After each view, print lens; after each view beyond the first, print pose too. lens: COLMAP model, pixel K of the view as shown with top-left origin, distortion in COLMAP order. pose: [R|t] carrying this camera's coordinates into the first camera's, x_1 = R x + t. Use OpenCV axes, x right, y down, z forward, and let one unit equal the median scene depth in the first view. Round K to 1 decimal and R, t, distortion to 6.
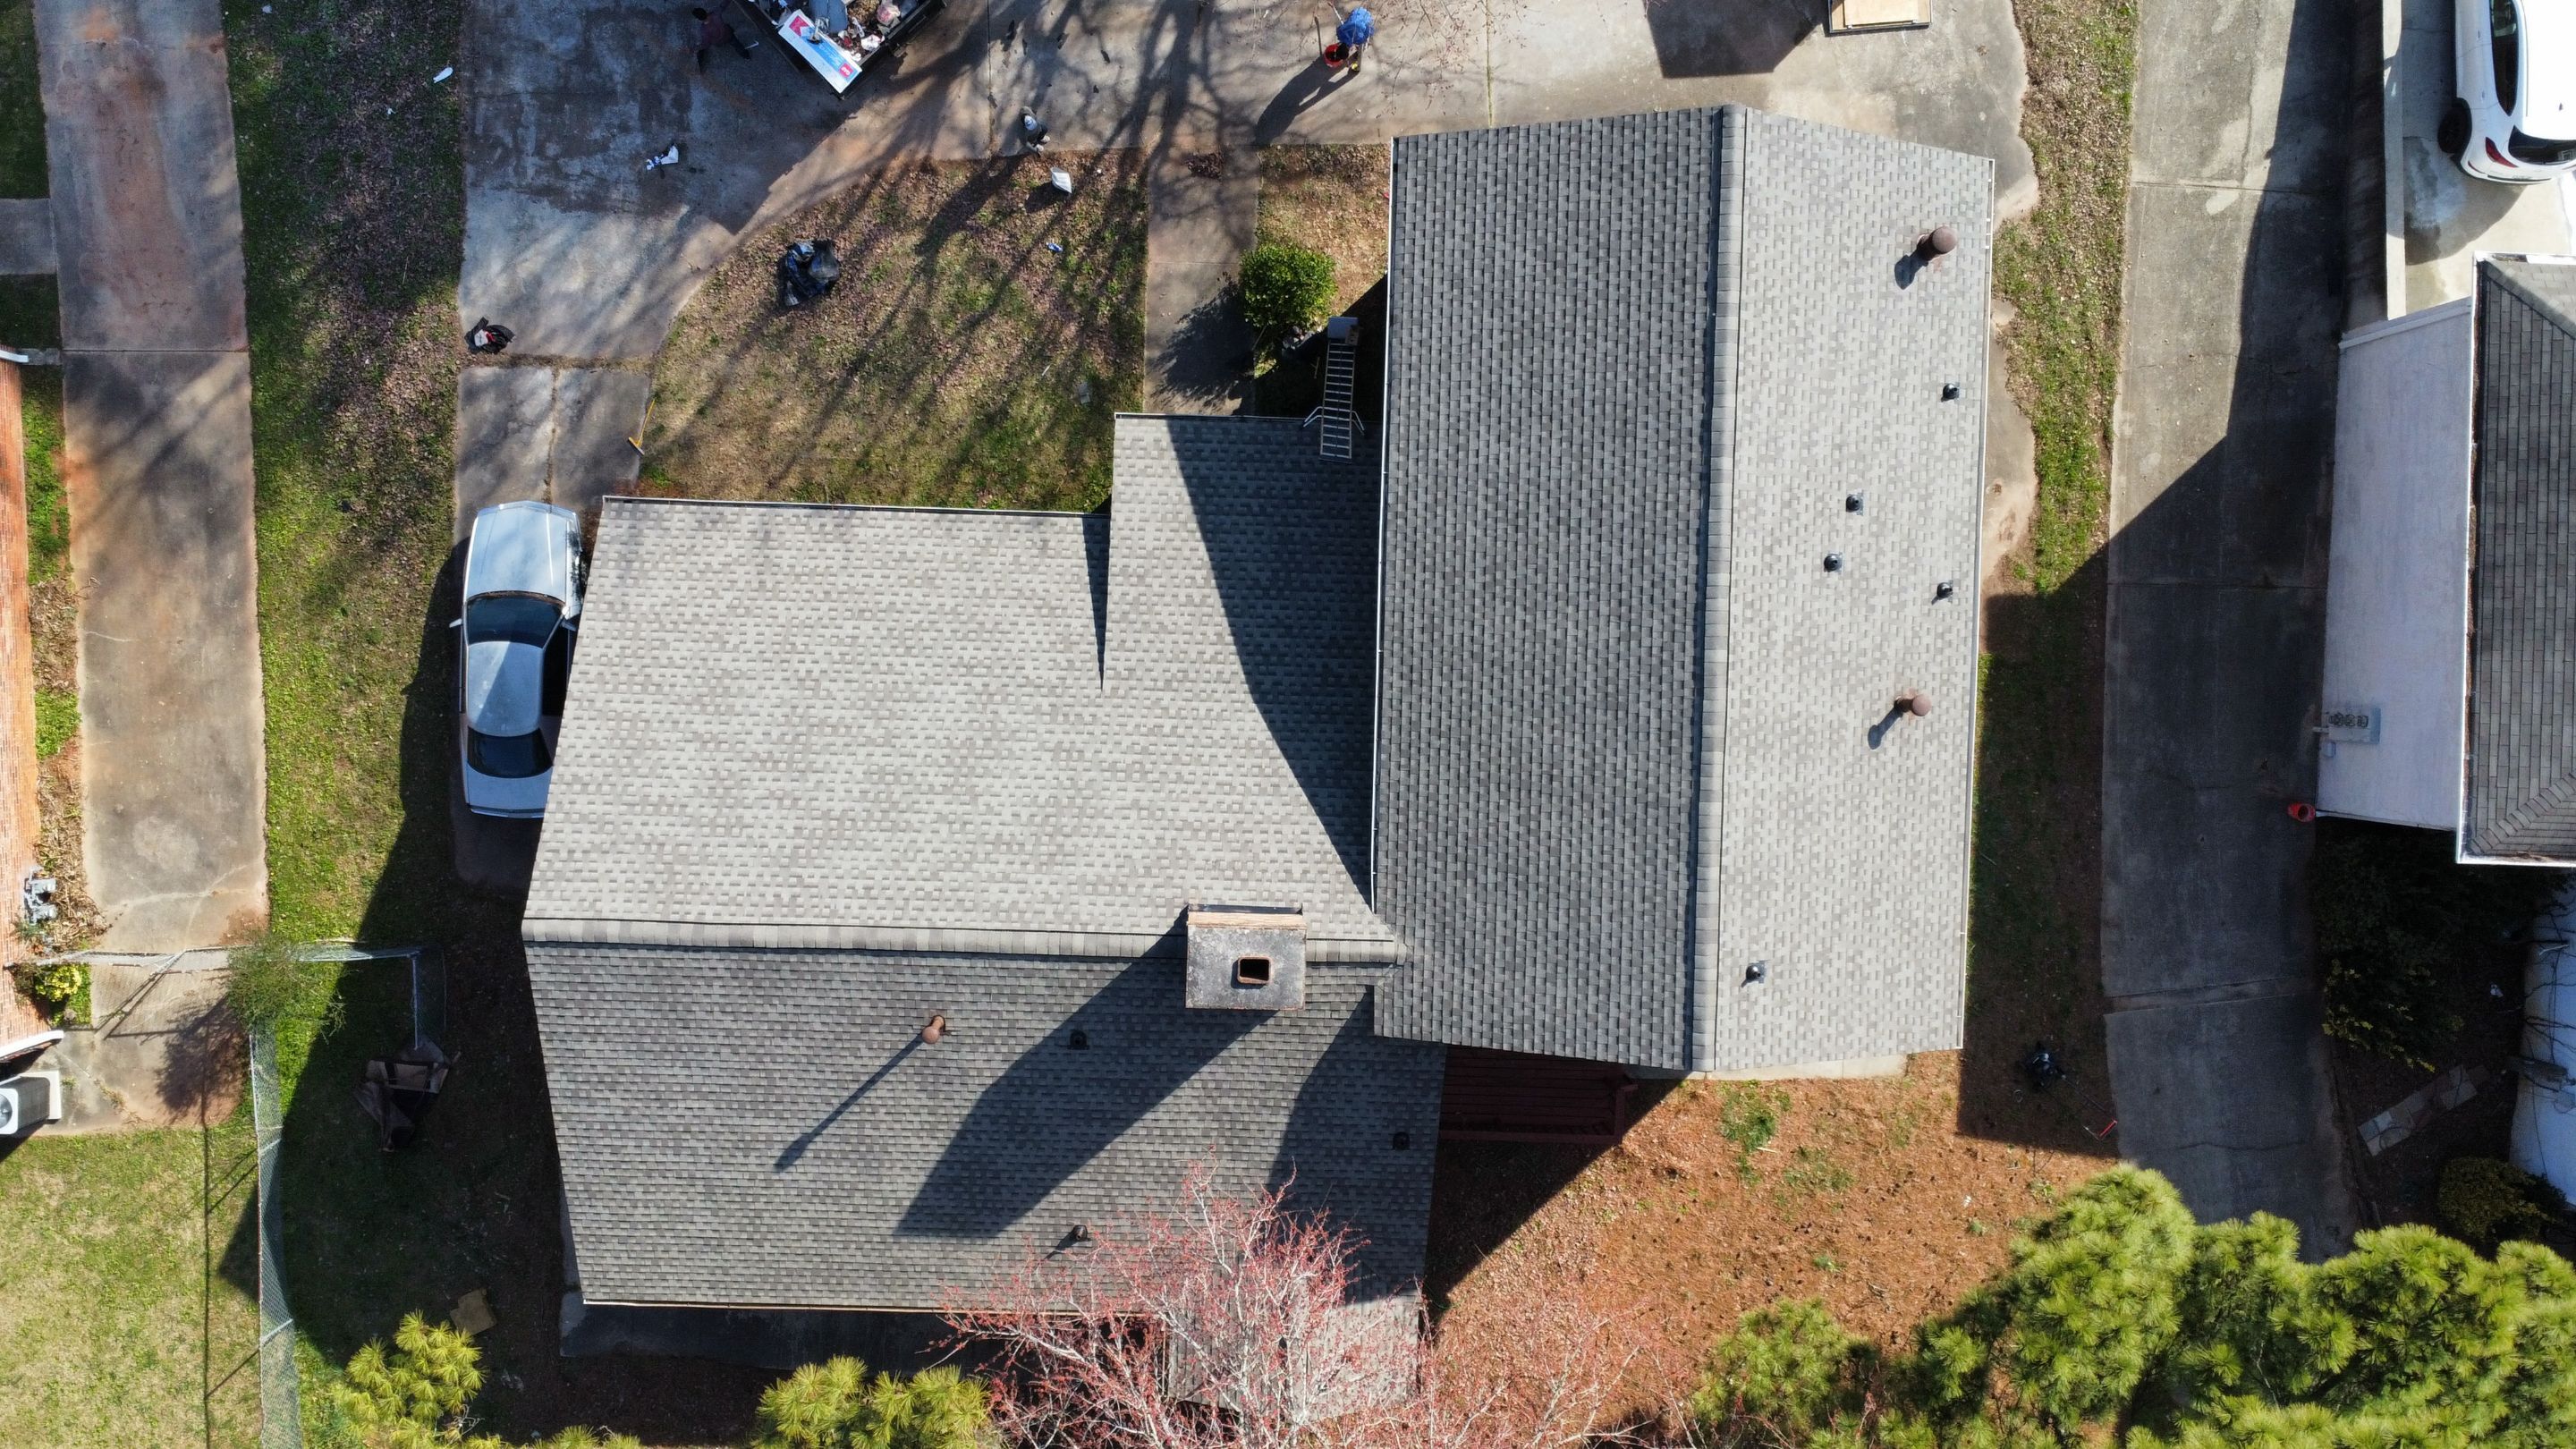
lens RADIAL K [[1937.1, 0, 1269.0], [0, 1937.1, 701.4], [0, 0, 1]] dist [0.003183, -0.008821]
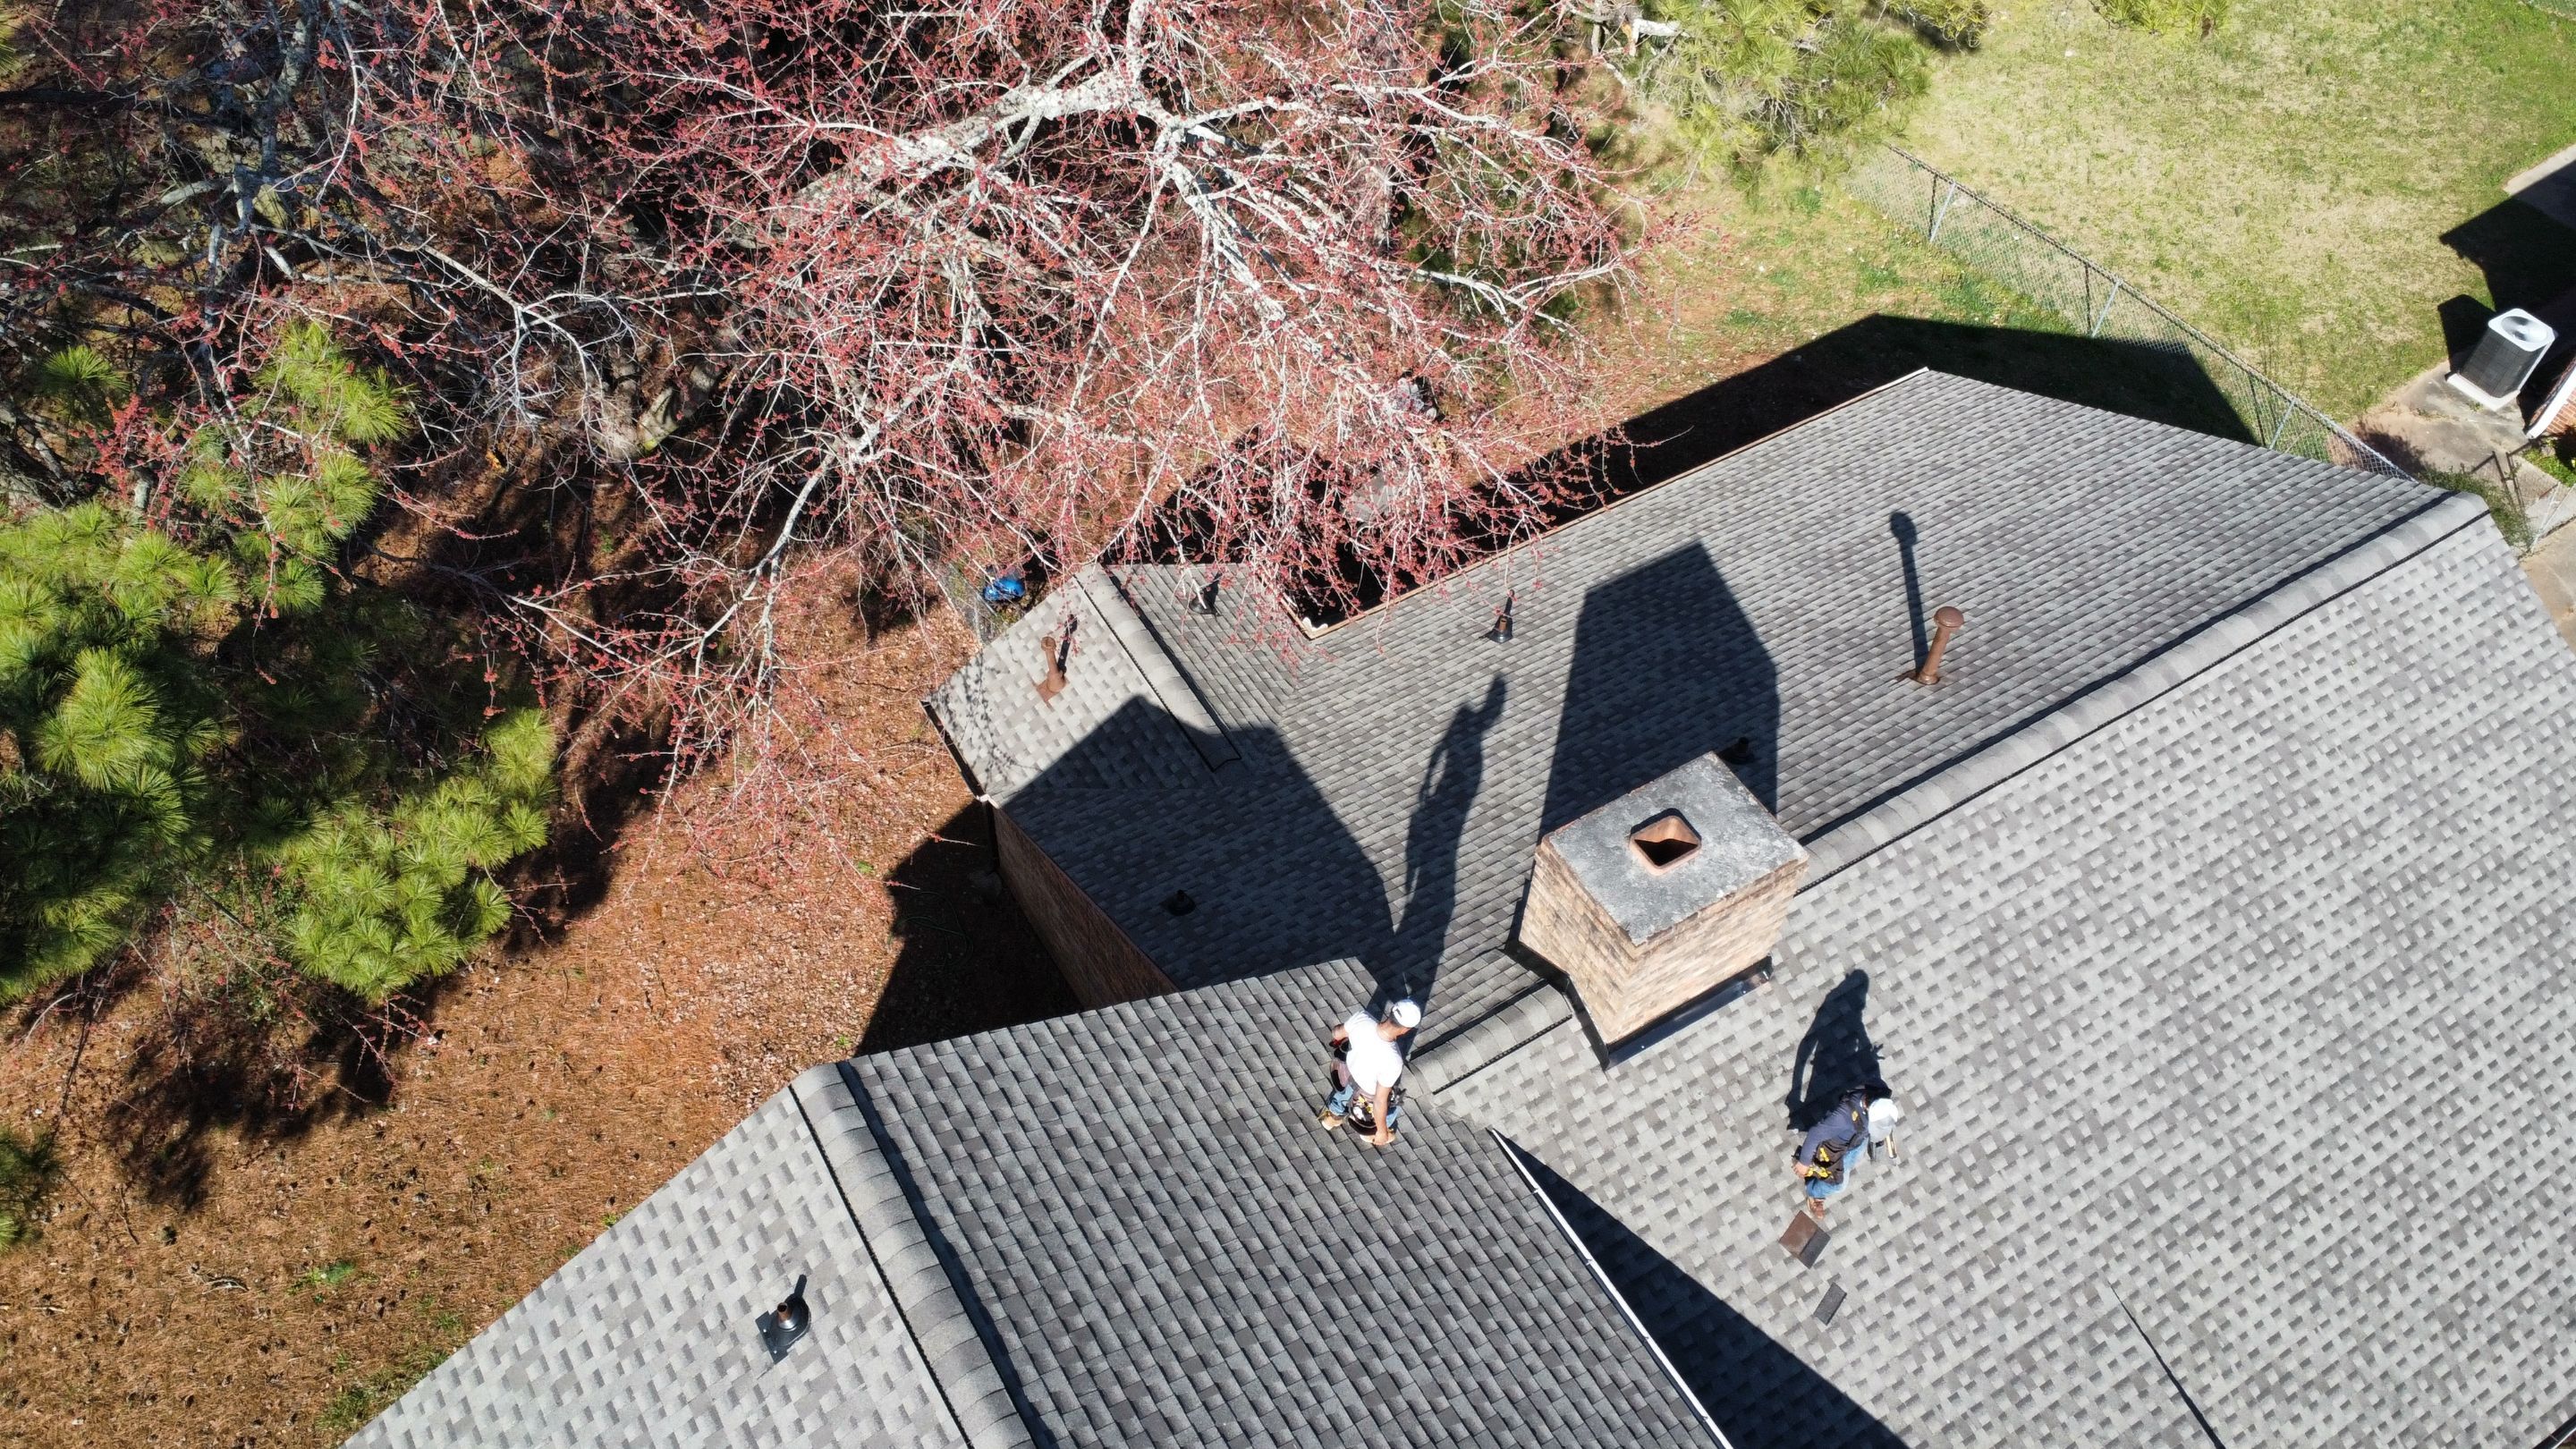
lens RADIAL K [[1937.1, 0, 1272.1], [0, 1937.1, 702.3], [0, 0, 1]] dist [0.003183, -0.008821]
pose [[-0.837690, 0.385952, -0.386414, 0.255221], [-0.542210, -0.672500, 0.503738, -0.042892], [-0.065445, 0.631494, 0.772614, 0.525864]]
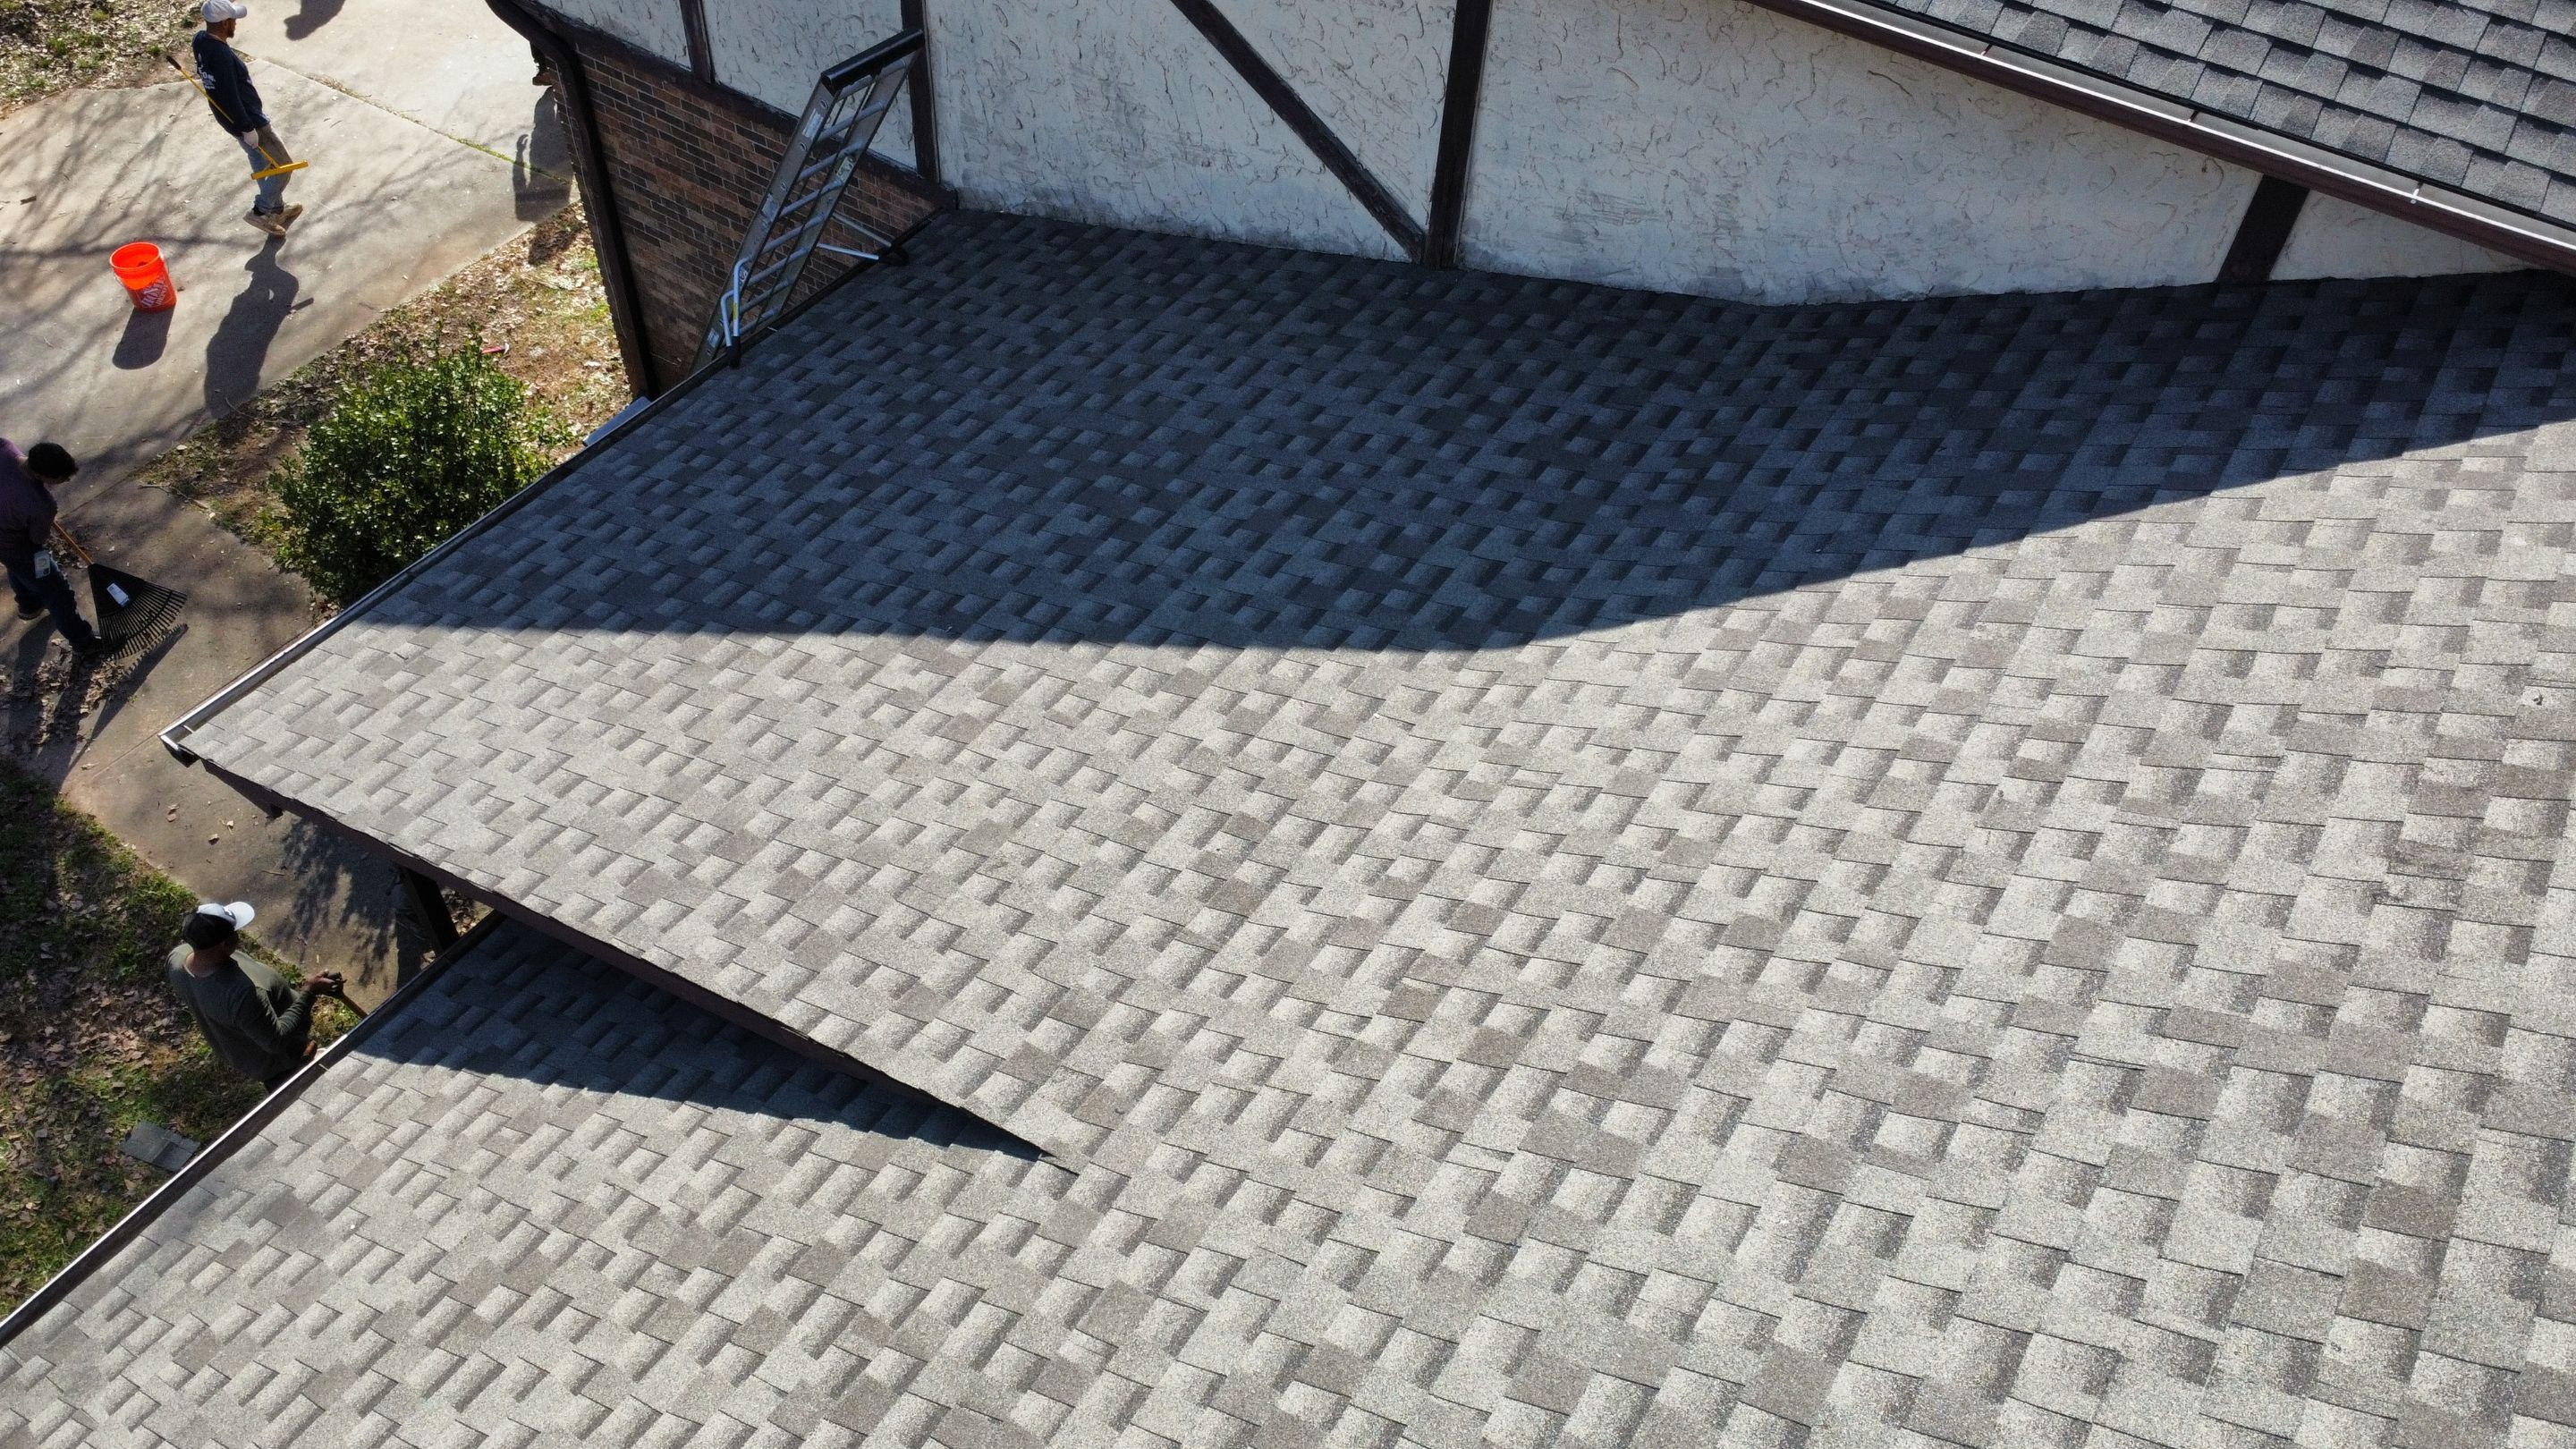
lens RADIAL K [[1937.1, 0, 1274.0], [0, 1937.1, 702.0], [0, 0, 1]] dist [0.003183, -0.008821]
pose [[0.530042, -0.627954, 0.569851, -0.152093], [0.847891, 0.401746, -0.345949, 0.055402], [-0.011695, 0.666539, 0.745378, 0.876980]]
